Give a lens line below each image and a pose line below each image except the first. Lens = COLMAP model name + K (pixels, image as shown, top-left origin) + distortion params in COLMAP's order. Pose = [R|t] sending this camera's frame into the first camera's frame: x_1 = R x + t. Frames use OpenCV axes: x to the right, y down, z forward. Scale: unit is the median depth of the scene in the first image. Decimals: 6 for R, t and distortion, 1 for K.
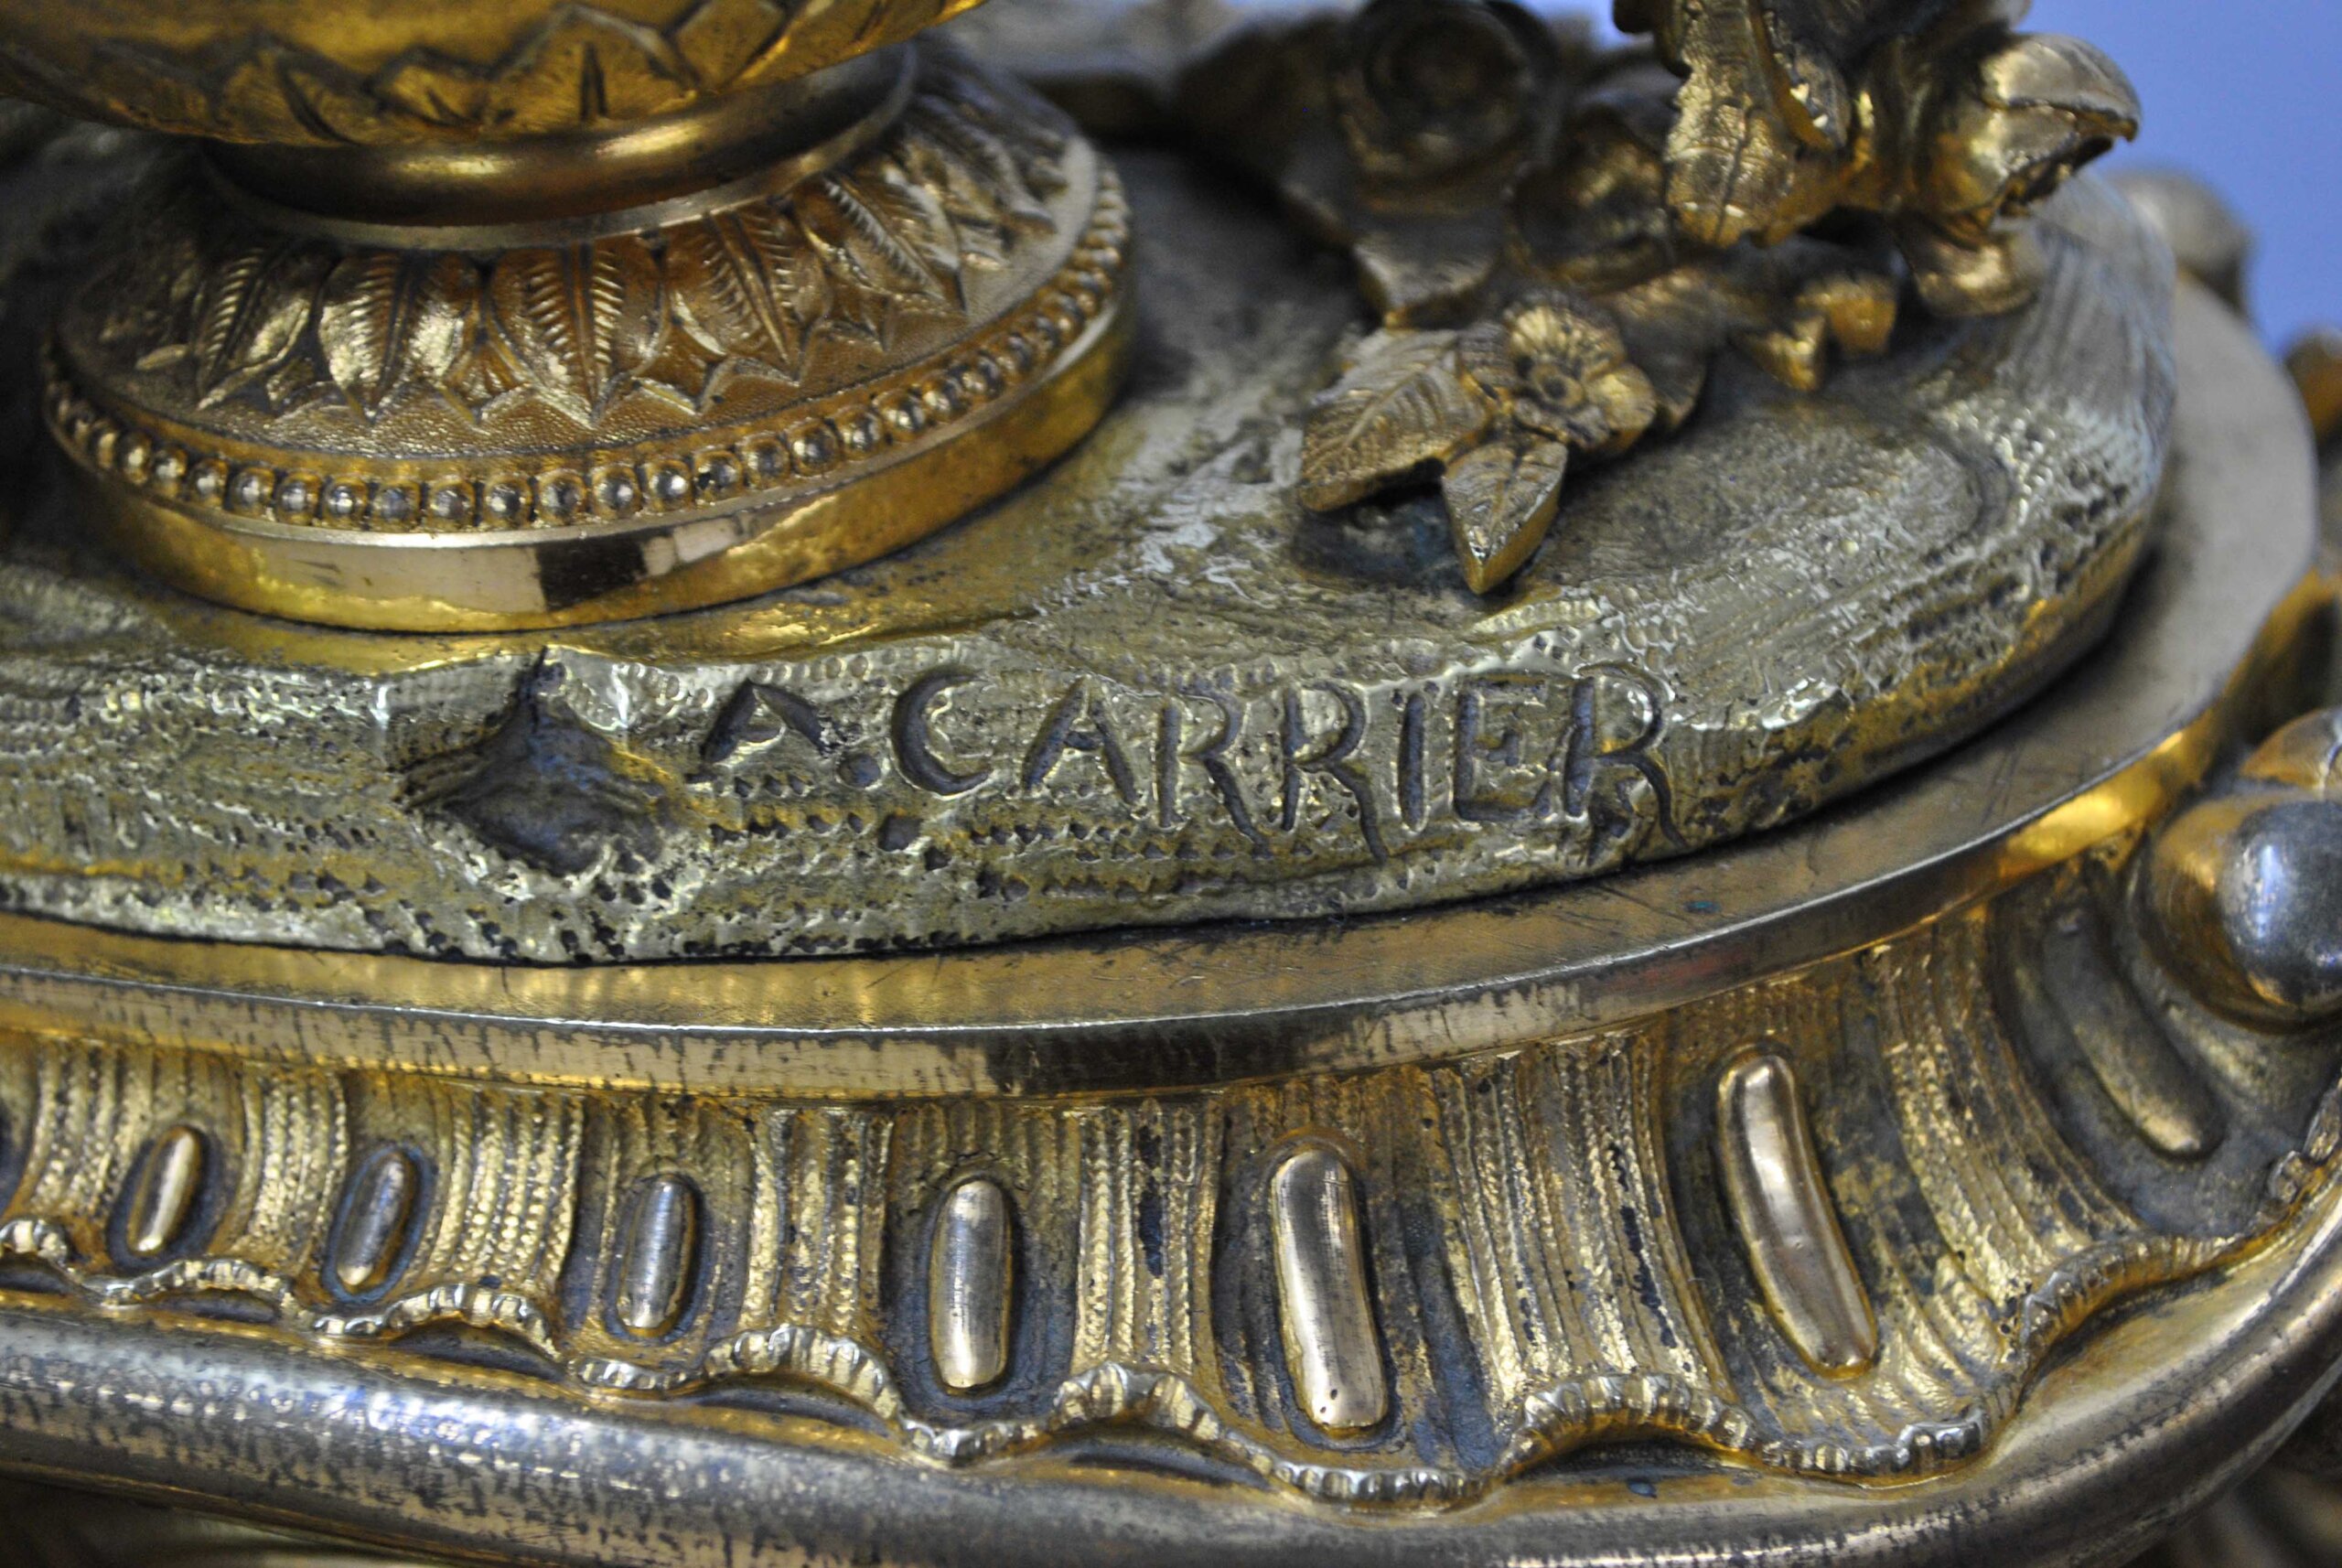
lens RADIAL K [[3900.9, 0, 1174.8], [0, 3900.9, 786.0], [0, 0, 1]] dist [0.000582, 0.000000]
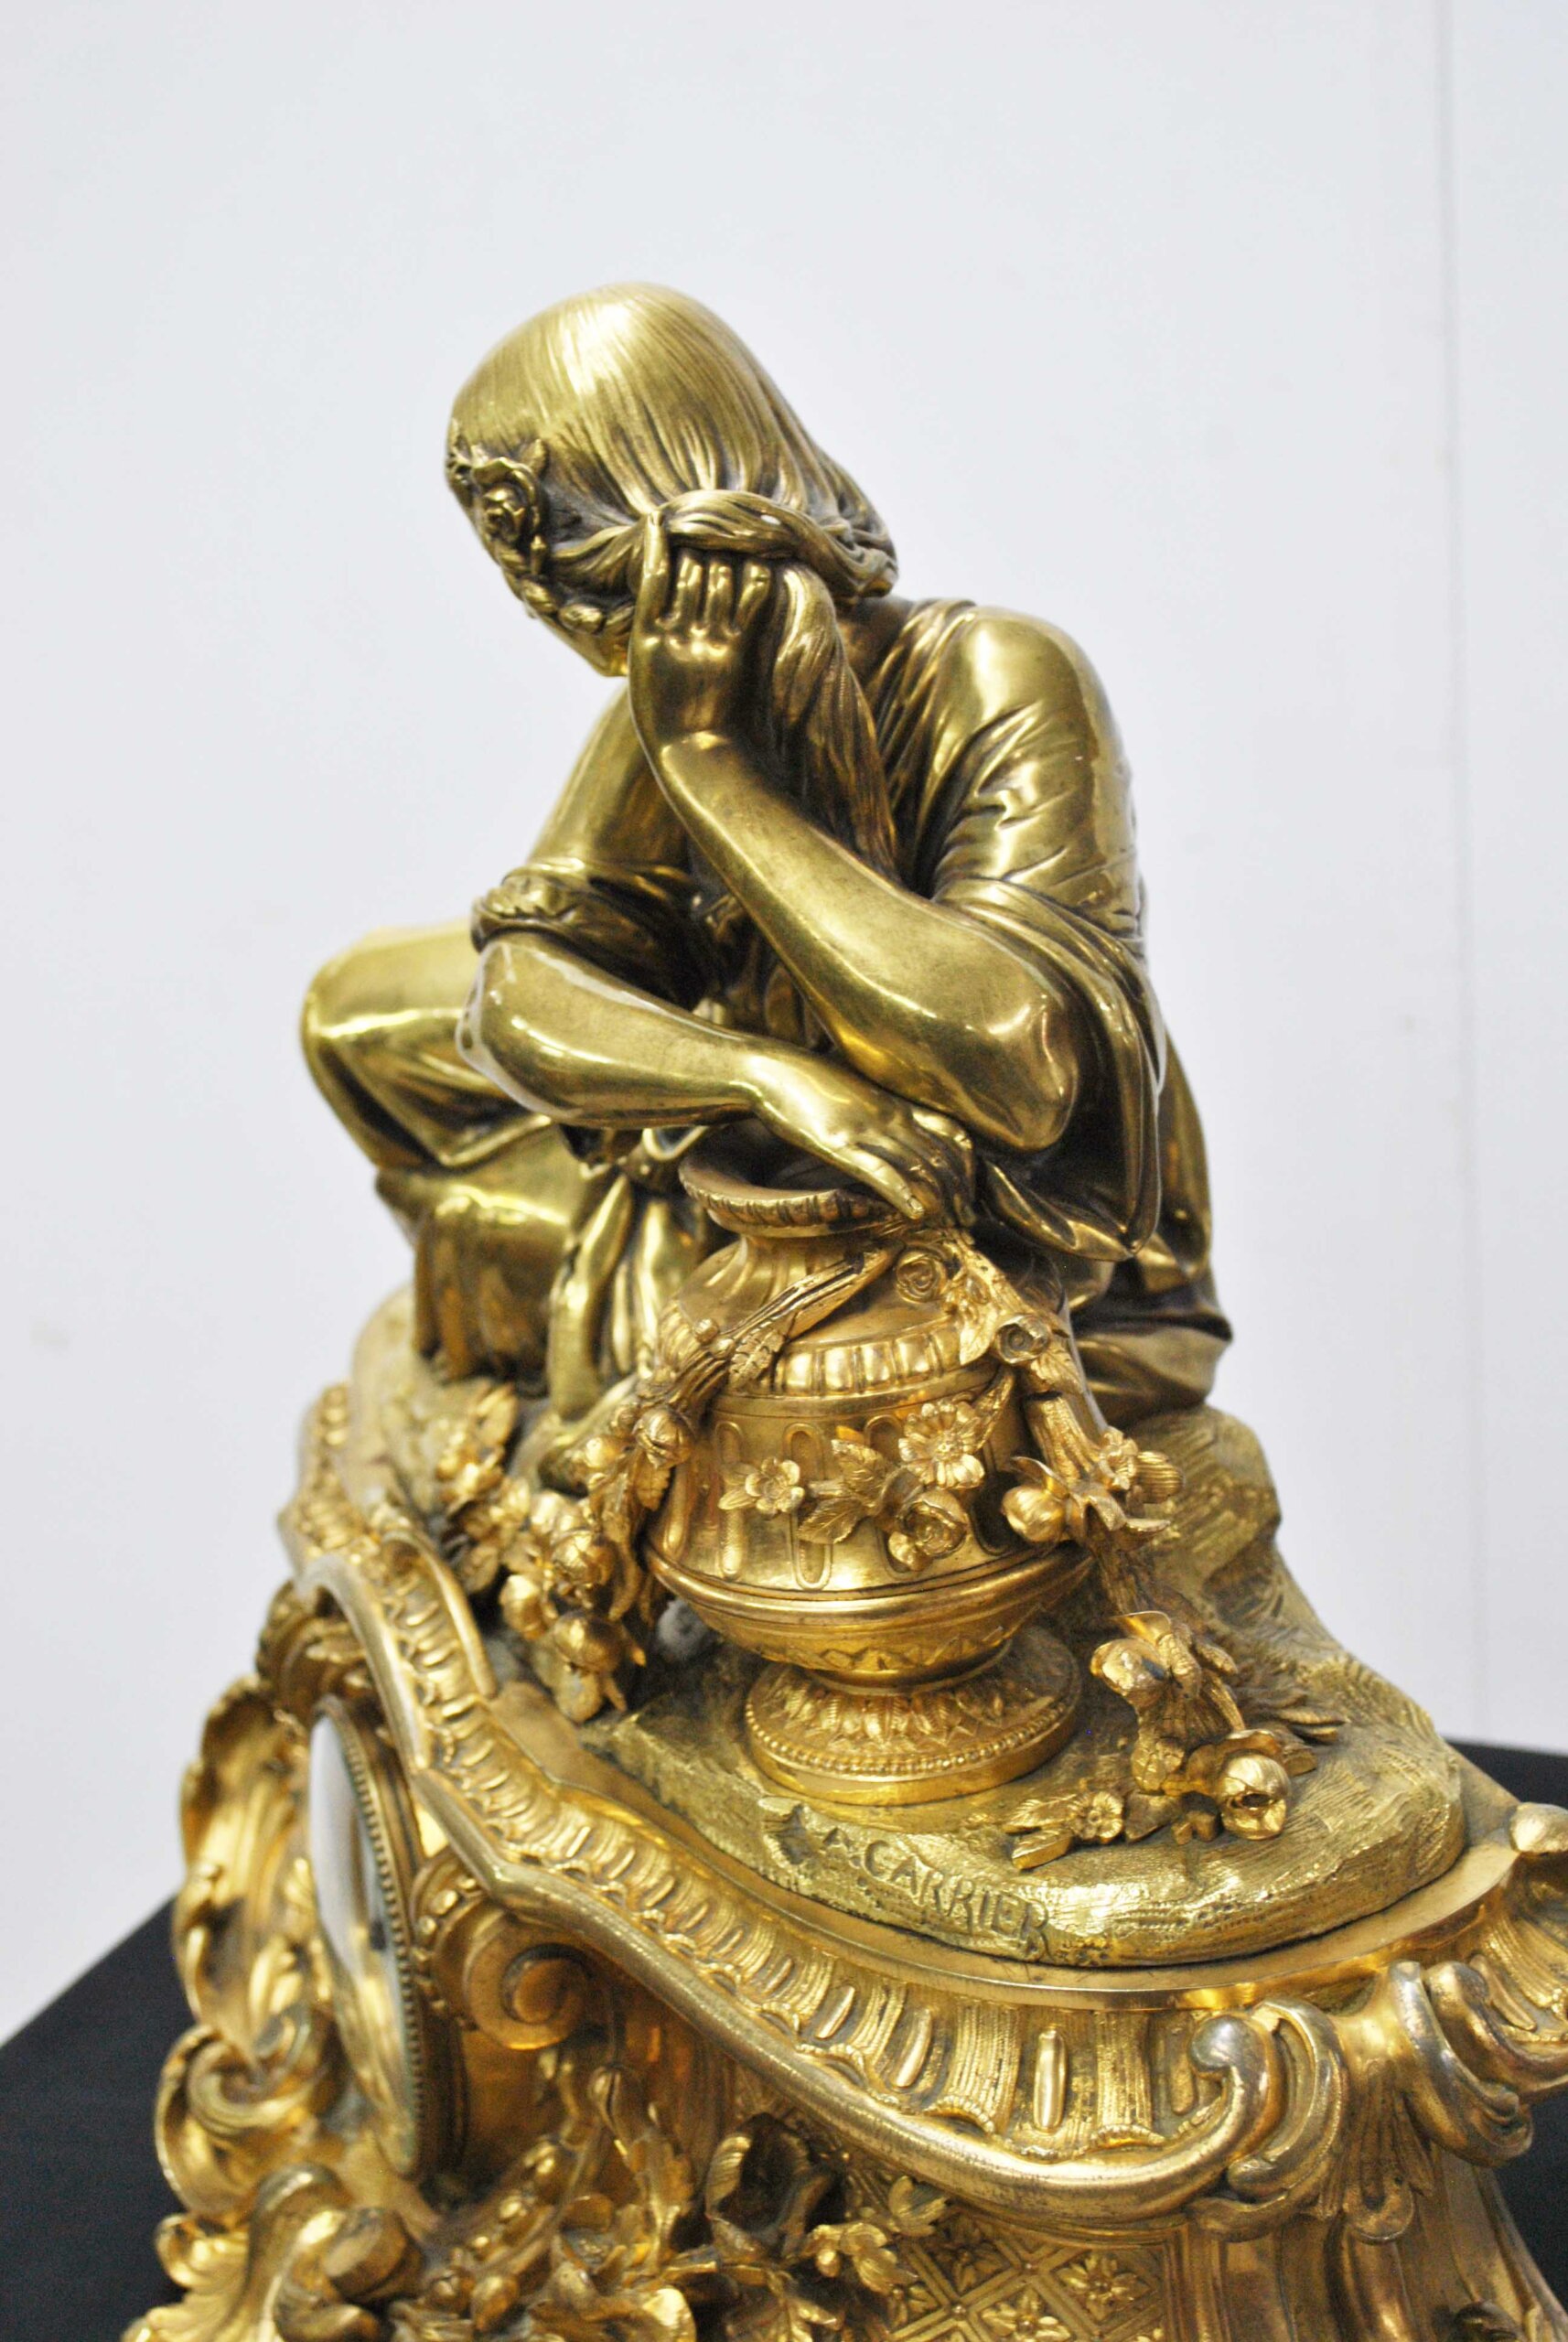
lens RADIAL K [[3885.2, 0, 786.1], [0, 3885.2, 1163.0], [0, 0, 1]] dist [-0.011576, 0.000000]
pose [[0.745676, 0.196905, -0.636550, 1.953298], [-0.282485, 0.958656, -0.034371, -0.463732], [0.603465, 0.205445, 0.770469, -1.844564]]
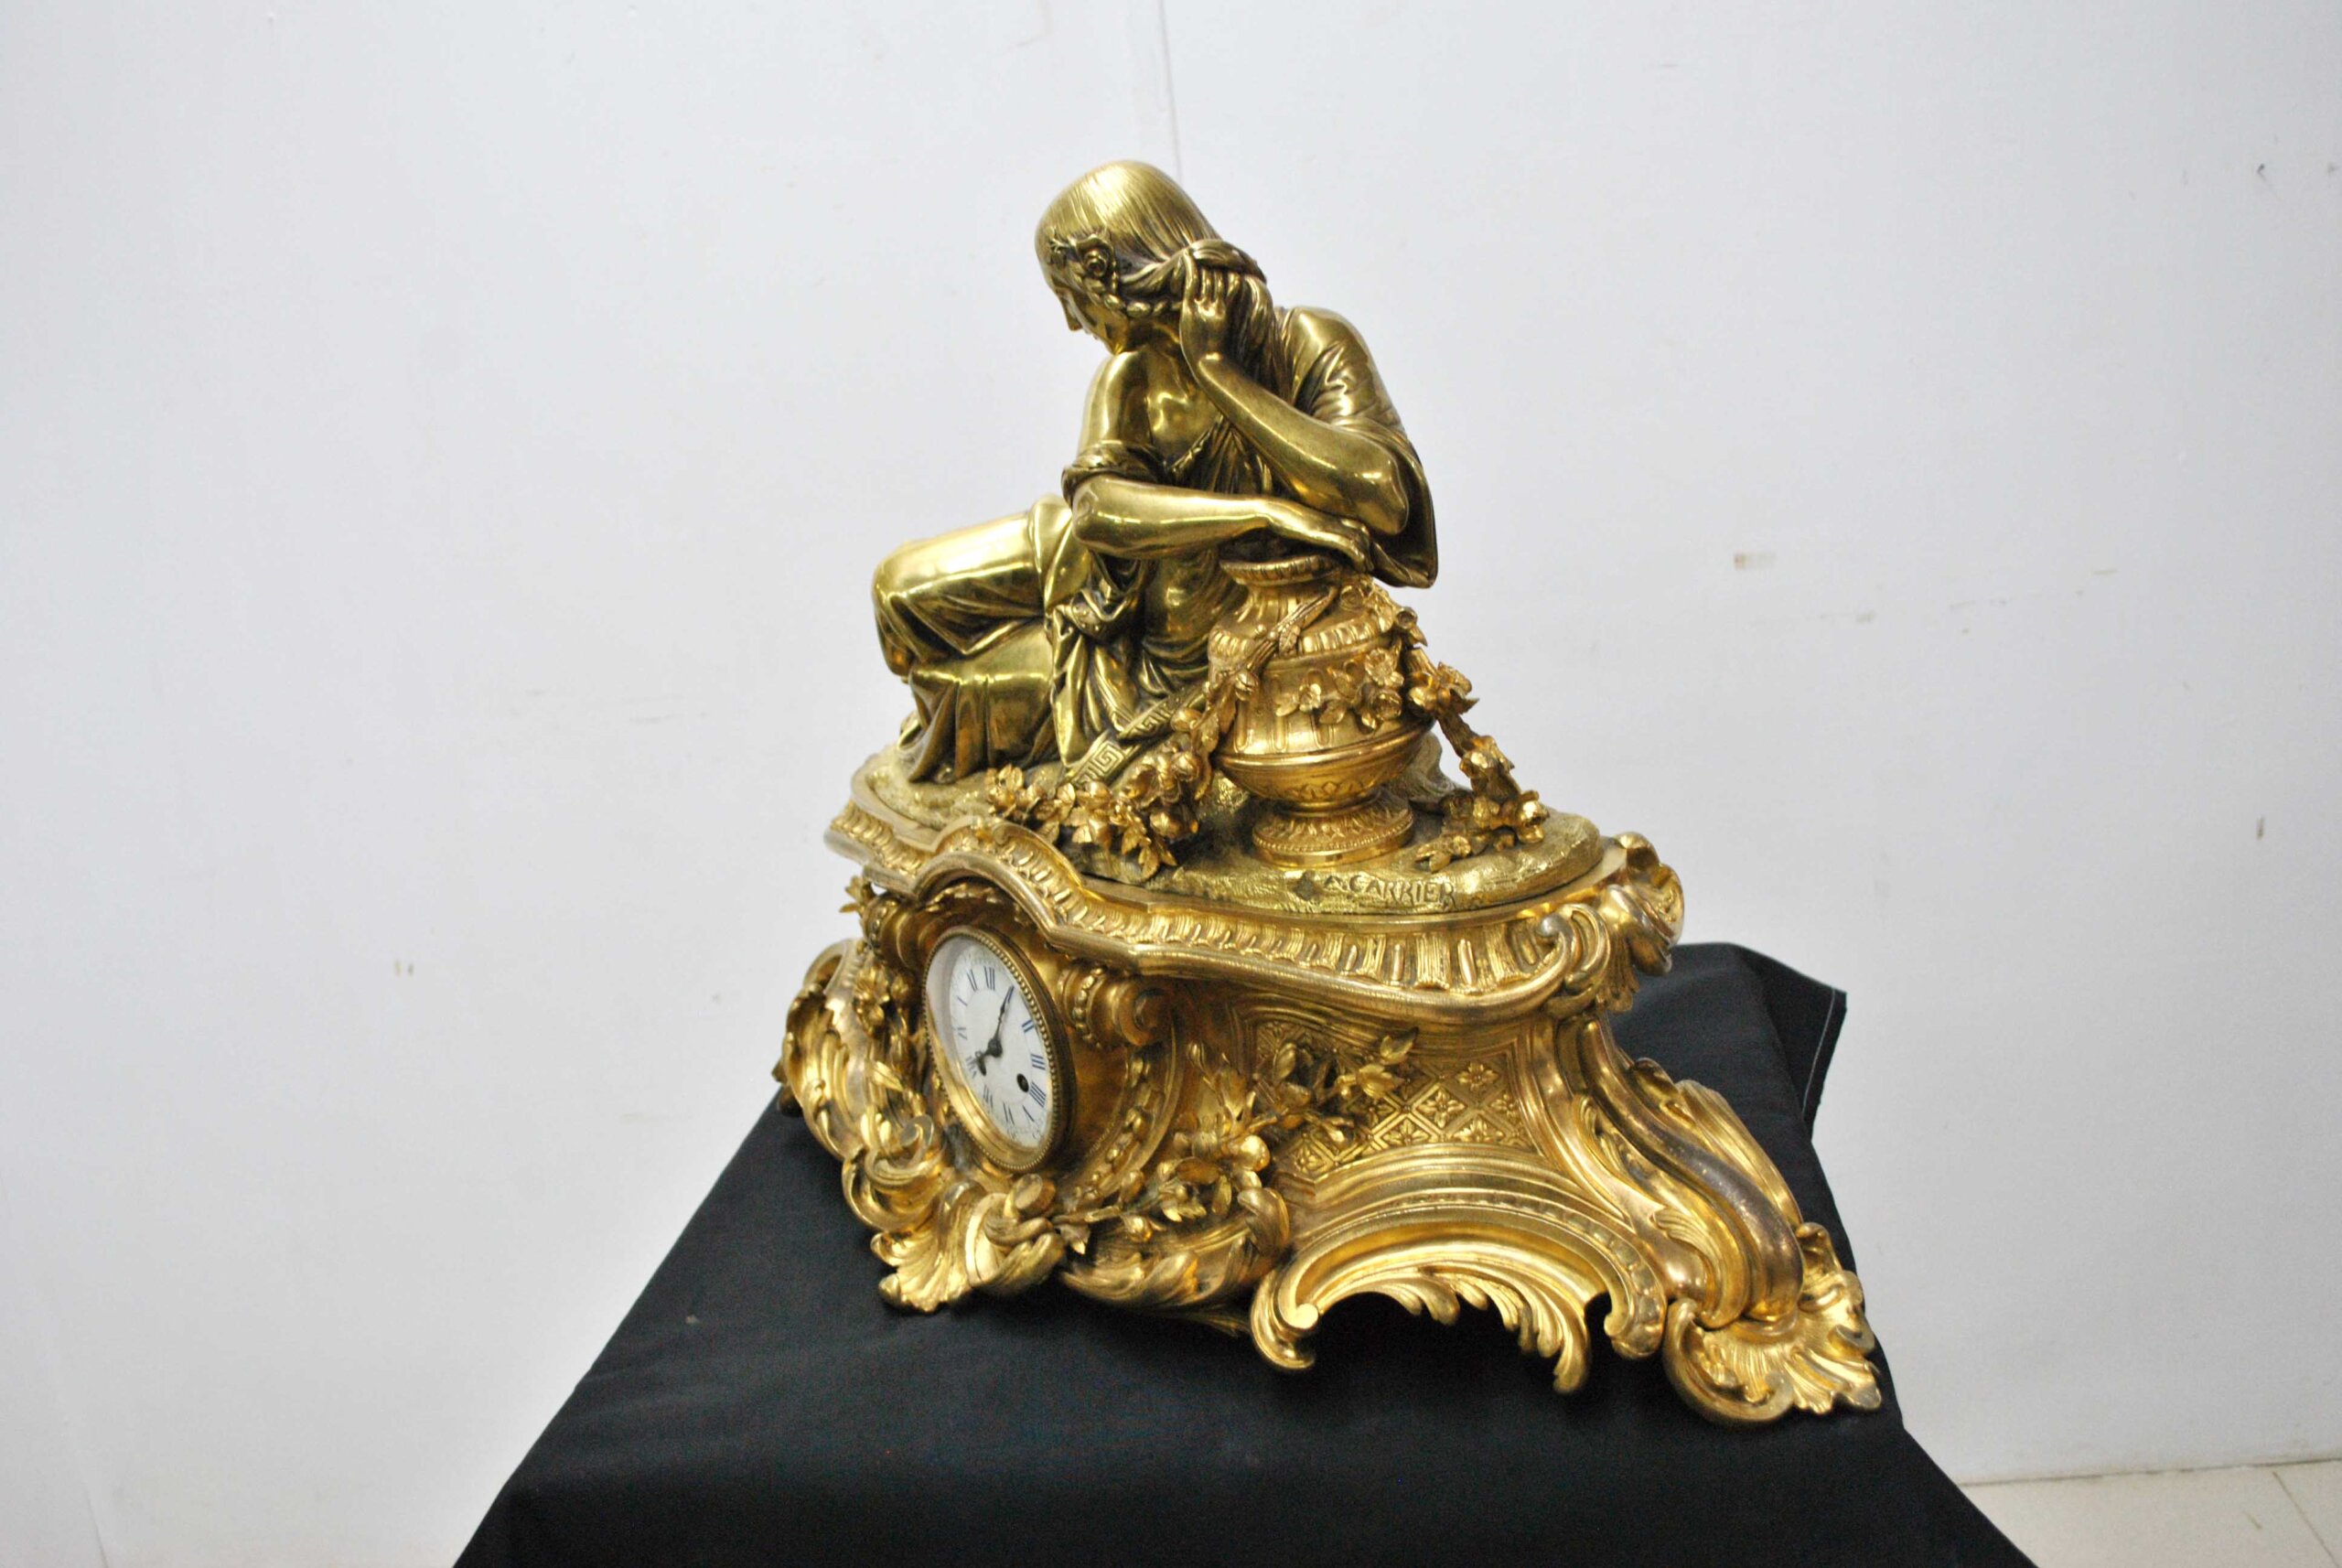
lens RADIAL K [[2369.8, 0, 1162.1], [0, 2369.8, 781.2], [0, 0, 1]] dist [-0.062164, 0.000000]
pose [[0.913156, 0.052473, -0.404218, 1.369913], [-0.132942, 0.975792, -0.173654, 0.606858], [0.385321, 0.212310, 0.898027, -3.113173]]
